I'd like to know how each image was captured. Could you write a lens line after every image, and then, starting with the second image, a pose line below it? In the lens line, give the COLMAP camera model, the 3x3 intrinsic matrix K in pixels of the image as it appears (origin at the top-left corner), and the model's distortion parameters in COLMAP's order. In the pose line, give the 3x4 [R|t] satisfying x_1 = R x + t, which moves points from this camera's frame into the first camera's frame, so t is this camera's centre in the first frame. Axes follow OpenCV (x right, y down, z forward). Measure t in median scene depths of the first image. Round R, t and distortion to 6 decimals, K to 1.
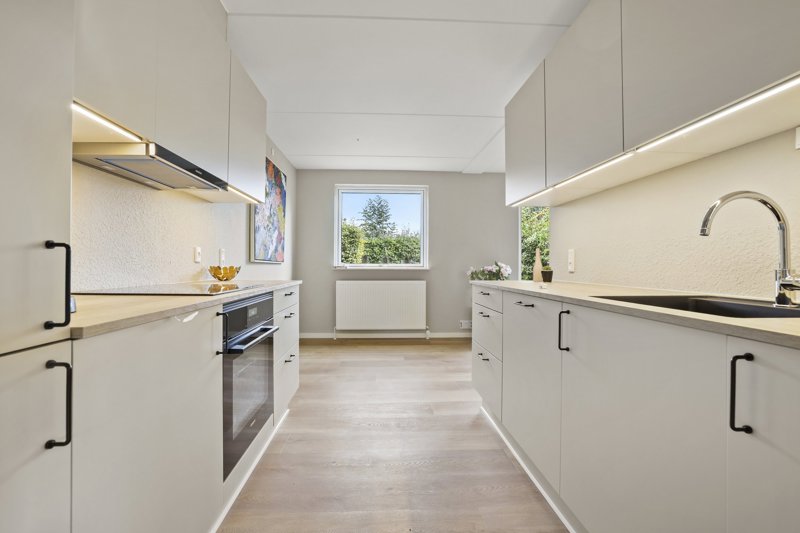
lens RADIAL K [[351.8, 0, 400.0], [0, 351.8, 266.5], [0, 0, 1]] dist [-0.038253, 0.010570]
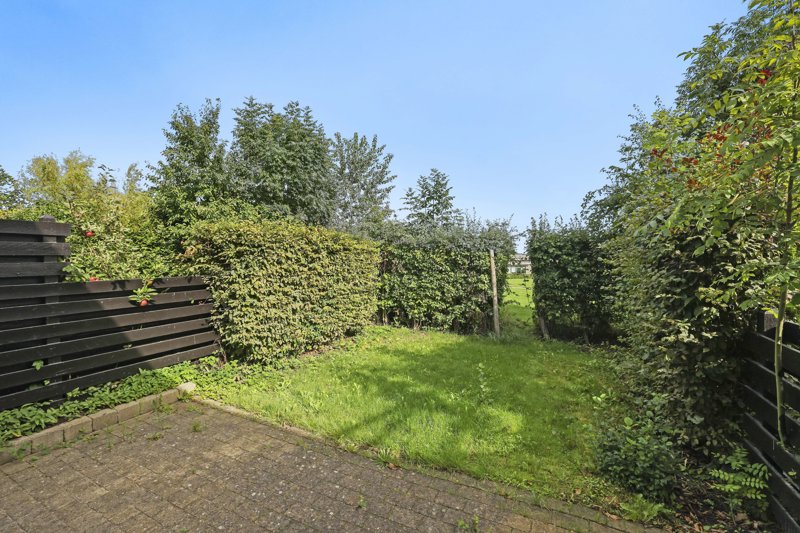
lens RADIAL K [[346.4, 0, 392.9], [0, 346.4, 262.5], [0, 0, 1]] dist [-0.040055, 0.014251]
pose [[0.871124, -0.008695, -0.490987, 0.588235], [0.014725, 0.999856, 0.008419, -0.114938], [0.490843, -0.014564, 0.871126, 1.277260]]
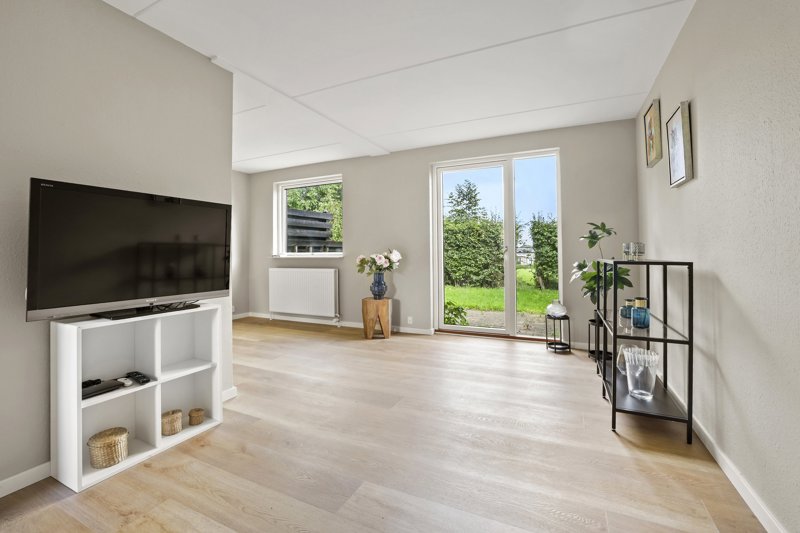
lens RADIAL K [[354.5, 0, 395.4], [0, 354.5, 255.0], [0, 0, 1]] dist [-0.040451, 0.011068]
pose [[0.885162, -0.008471, -0.465205, 0.673993], [0.009532, 0.999955, -0.000071, 0.002460], [0.465185, -0.004371, 0.885203, 0.178408]]
